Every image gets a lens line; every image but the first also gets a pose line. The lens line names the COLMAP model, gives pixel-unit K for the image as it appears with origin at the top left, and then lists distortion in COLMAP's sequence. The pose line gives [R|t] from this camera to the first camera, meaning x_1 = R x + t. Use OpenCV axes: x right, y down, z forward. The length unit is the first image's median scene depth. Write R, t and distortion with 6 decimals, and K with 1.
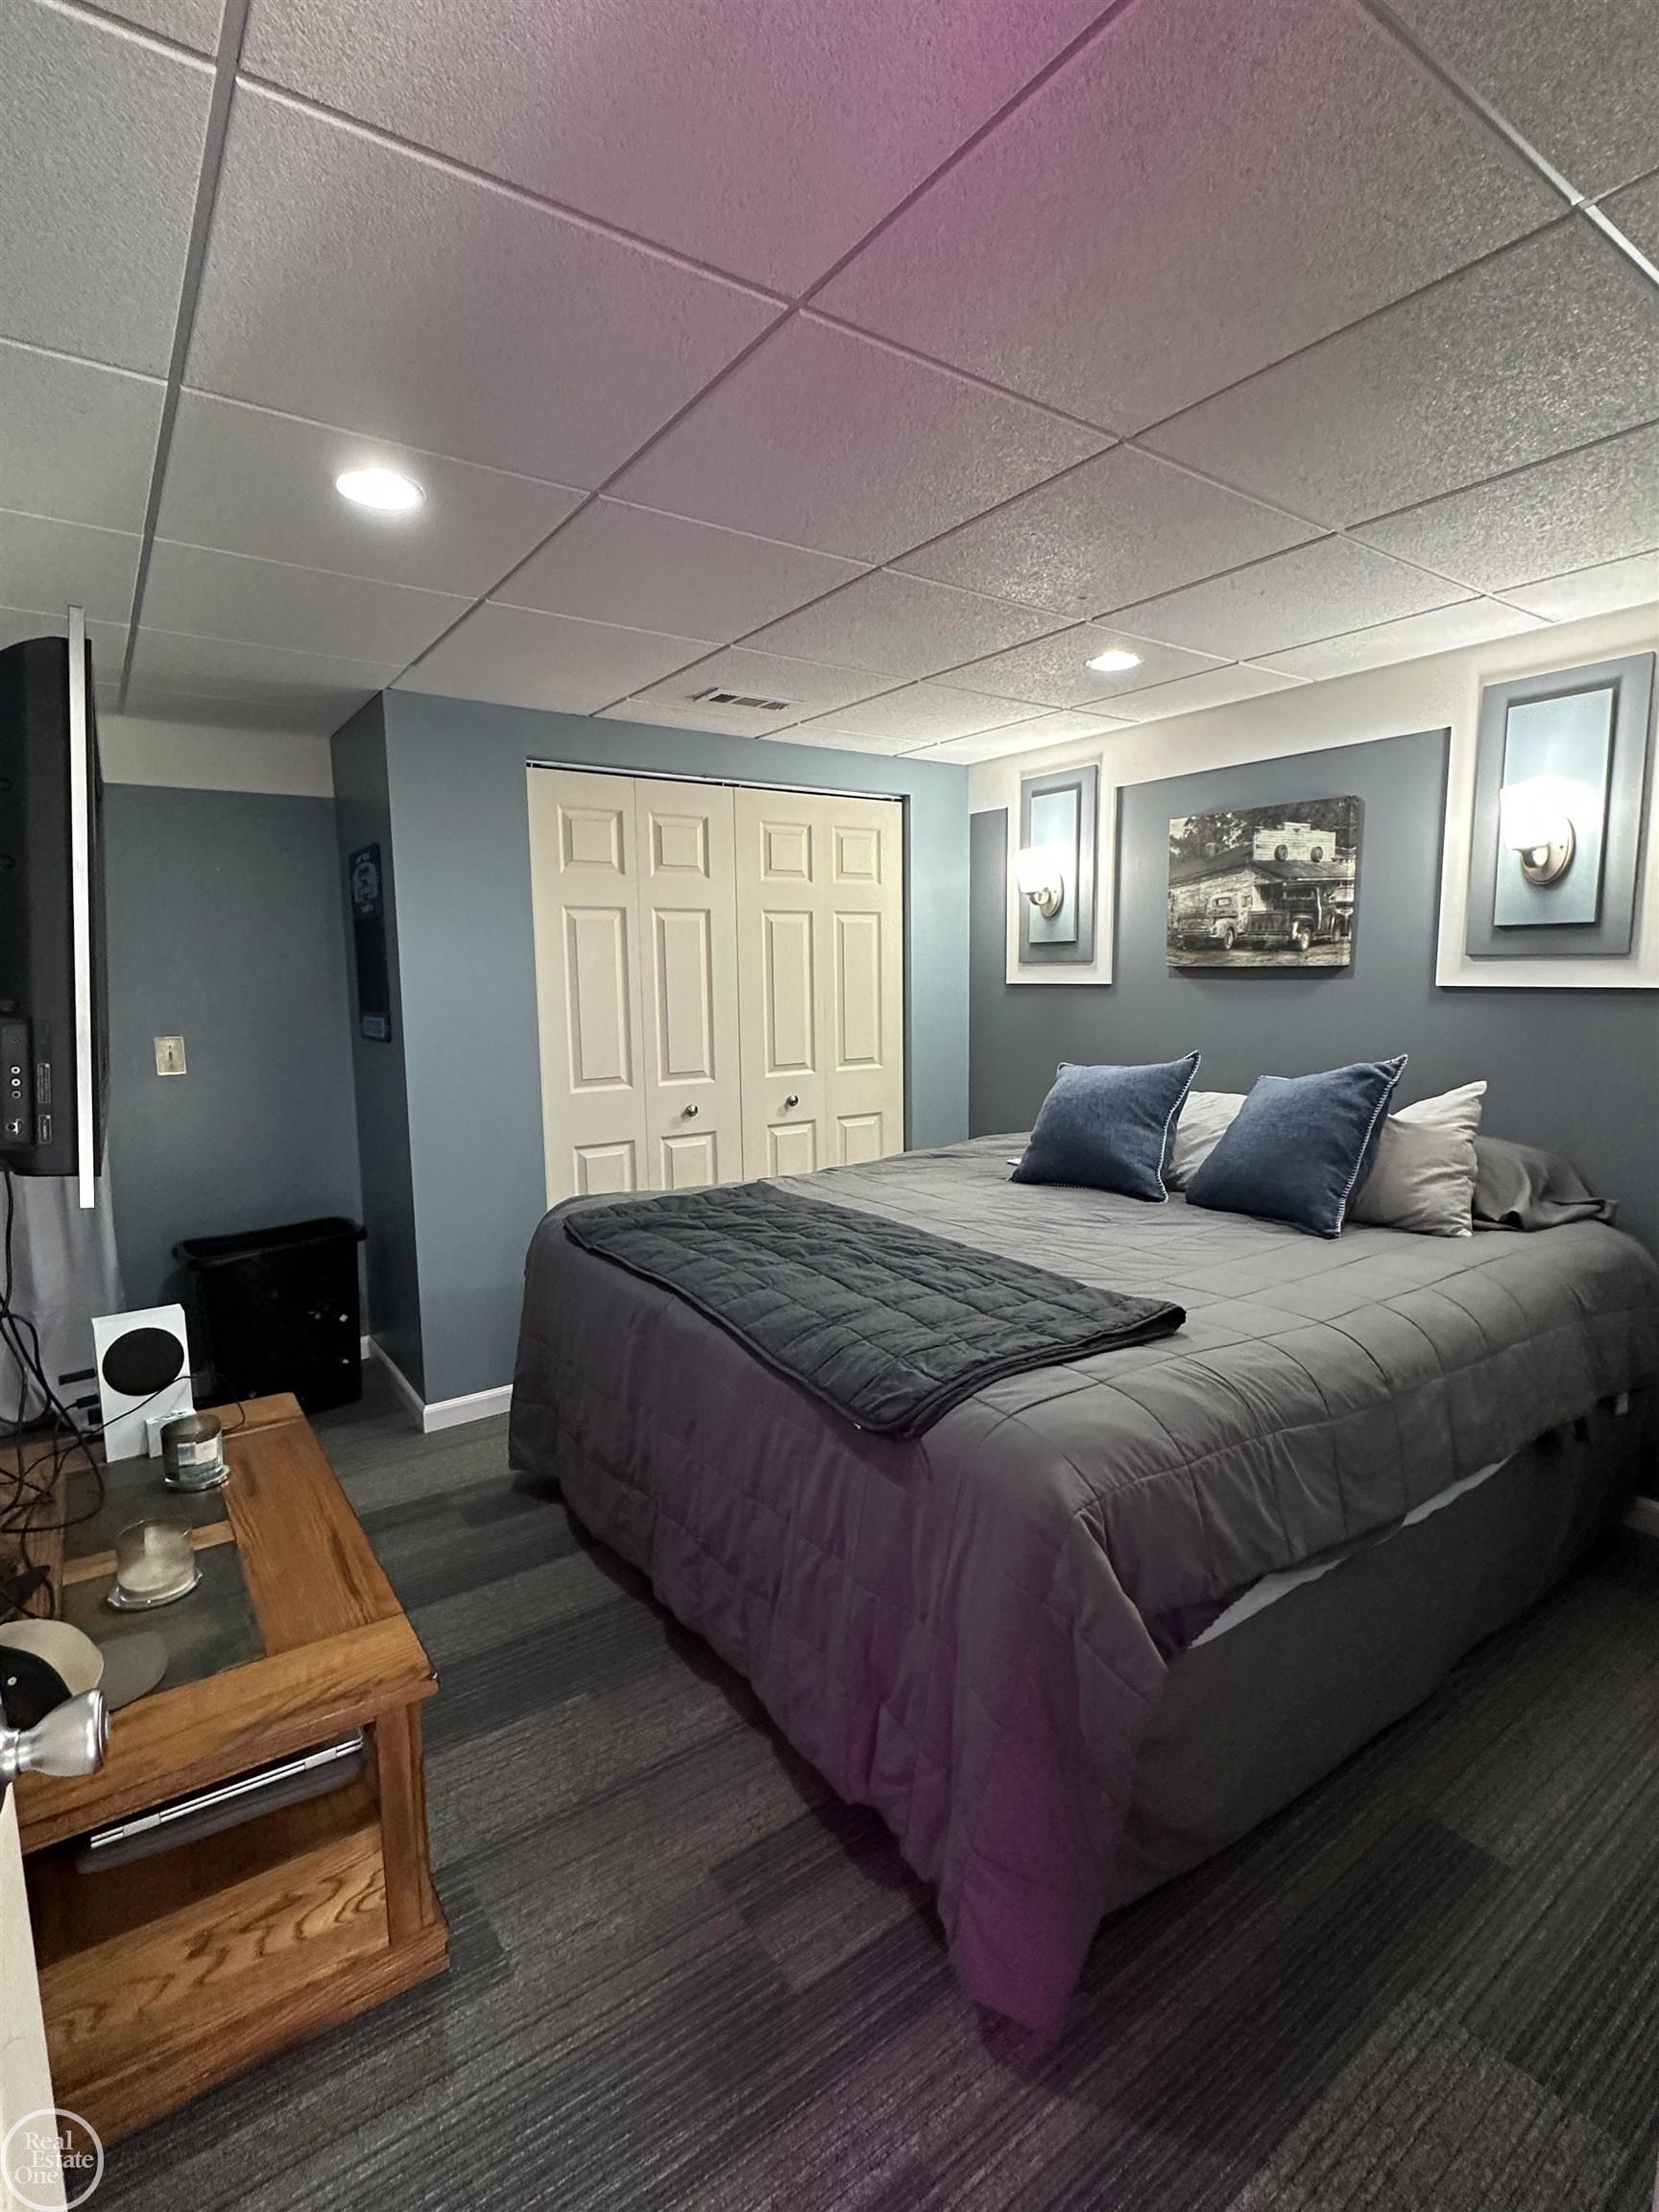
lens RADIAL K [[1040.5, 0, 824.3], [0, 1040.5, 1103.0], [0, 0, 1]] dist [-0.000859, 0.000007]
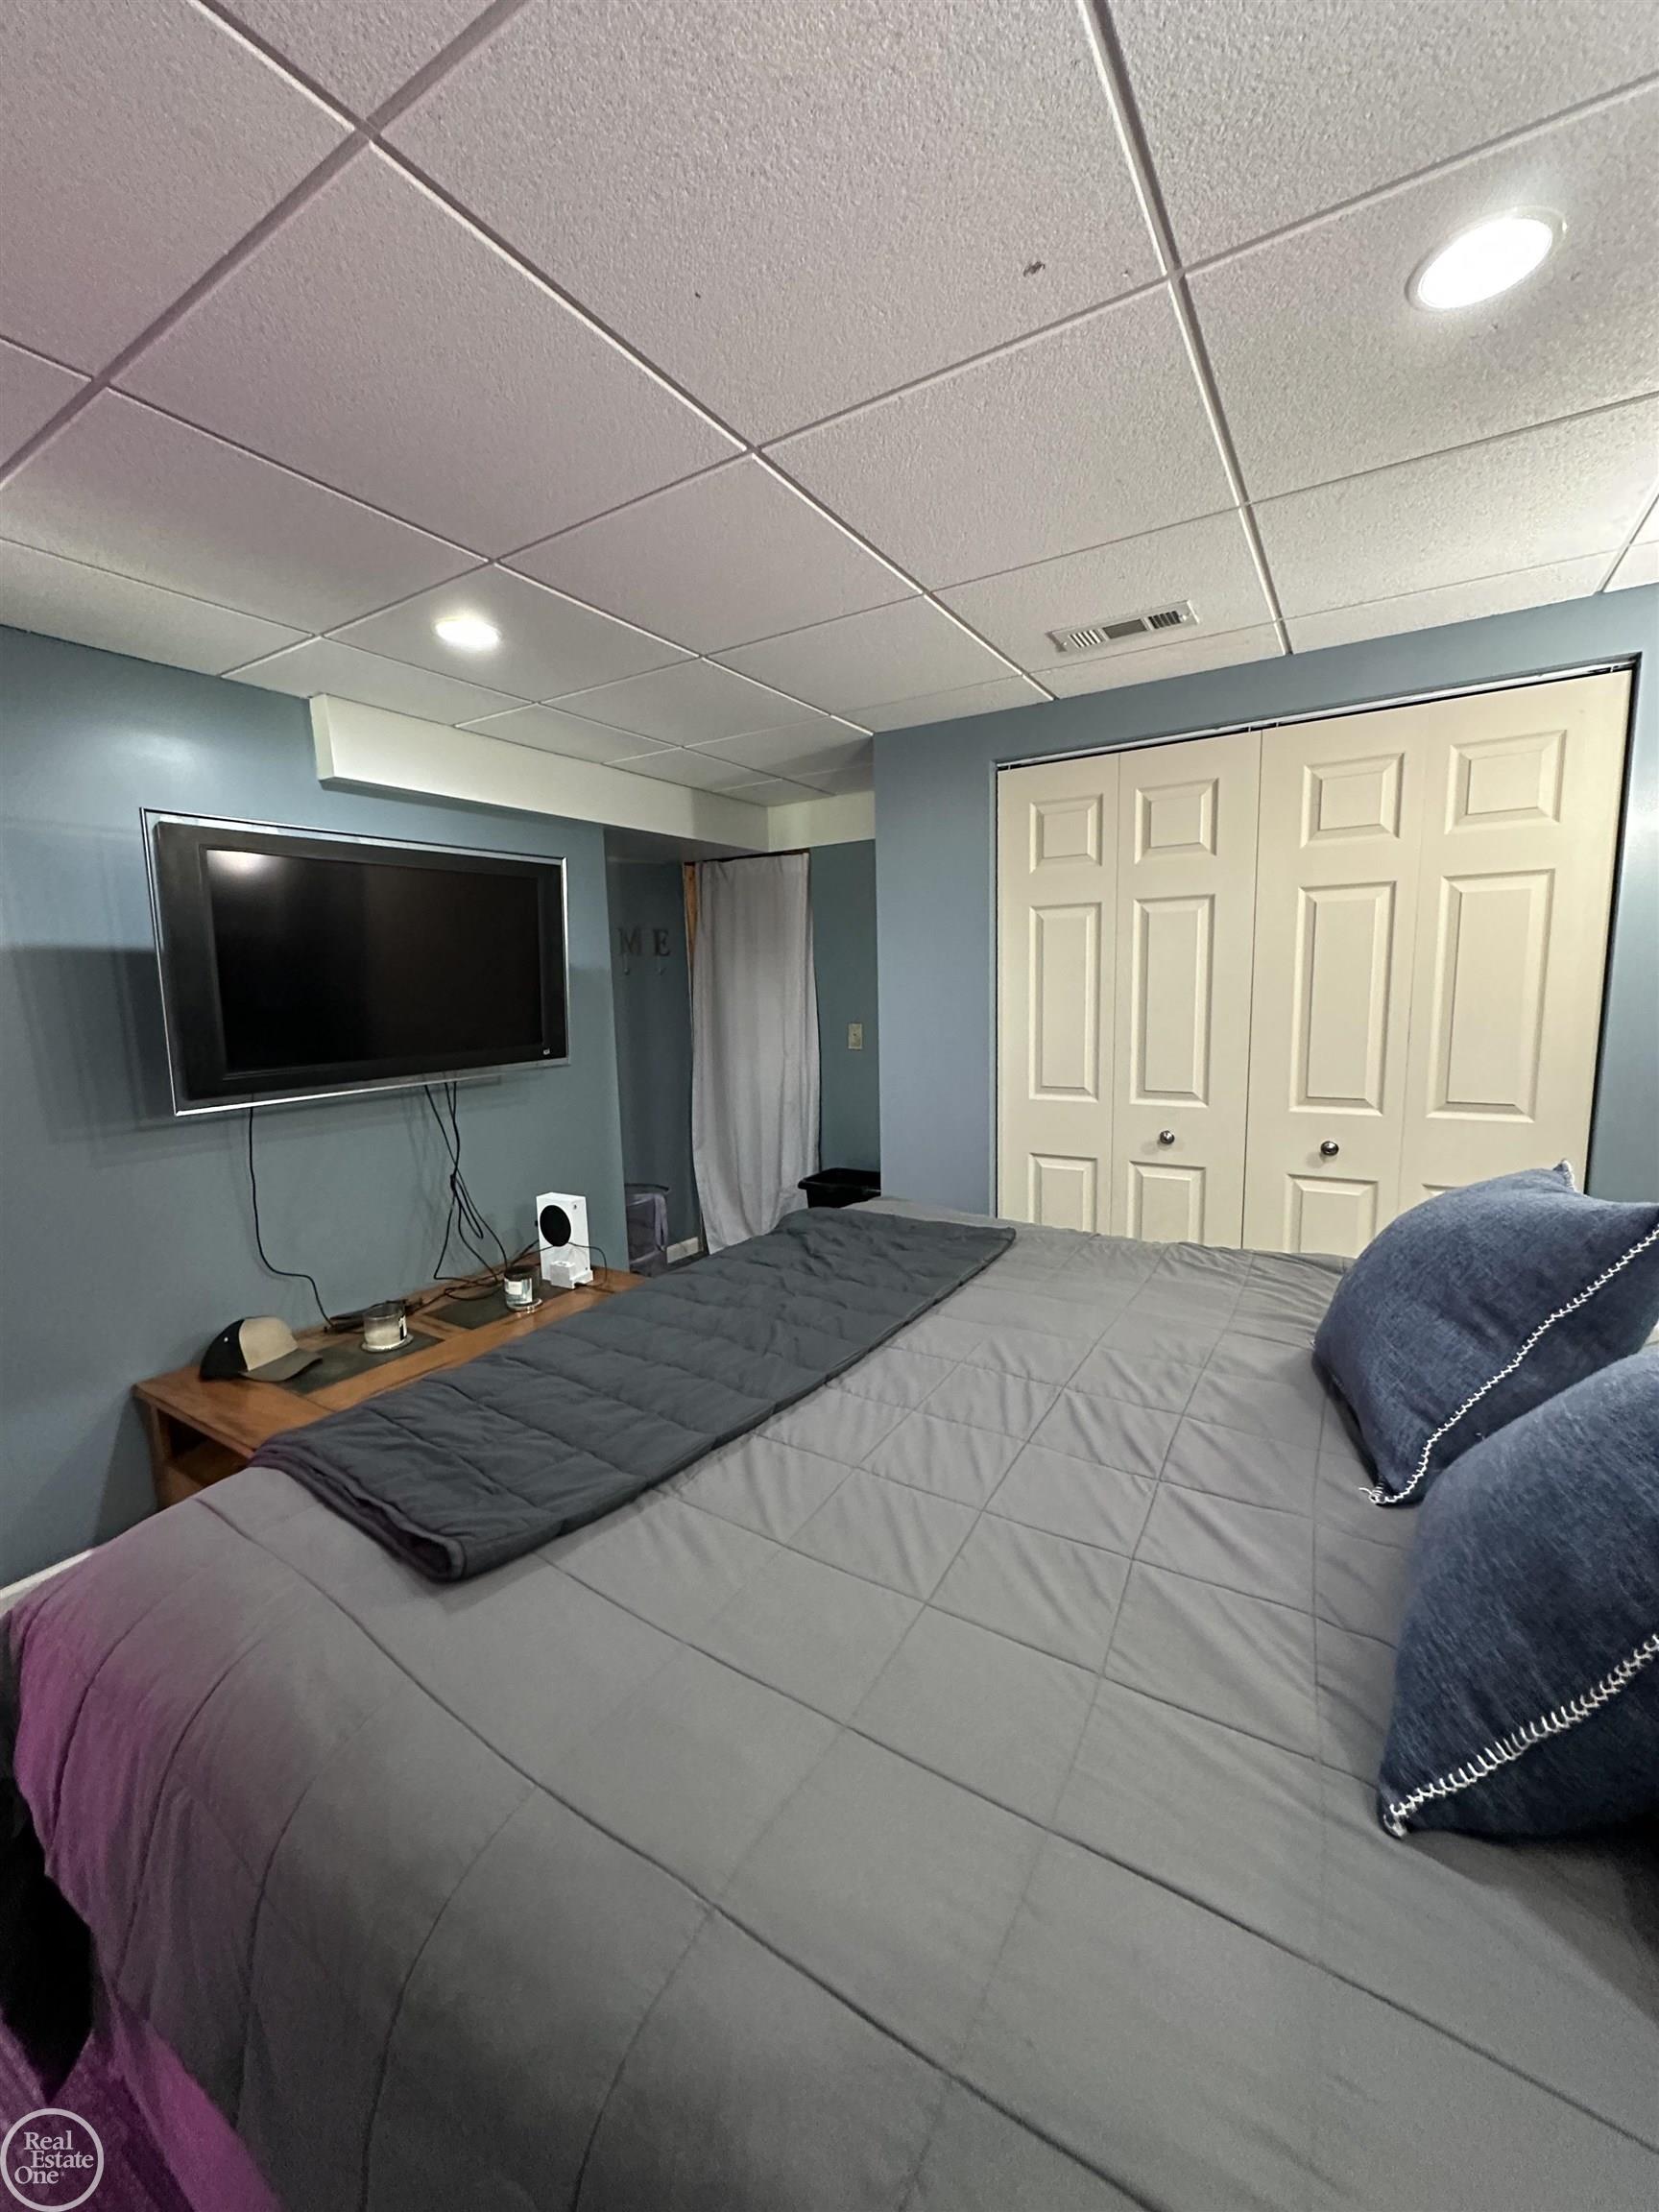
lens RADIAL K [[888.2, 0, 829.0], [0, 888.2, 1103.1], [0, 0, 1]] dist [0.002610, -0.000005]
pose [[0.405248, 0.131074, -0.904762, 0.414178], [-0.096369, 0.990279, 0.100299, -0.066814], [0.909113, 0.046545, 0.413940, 0.456333]]
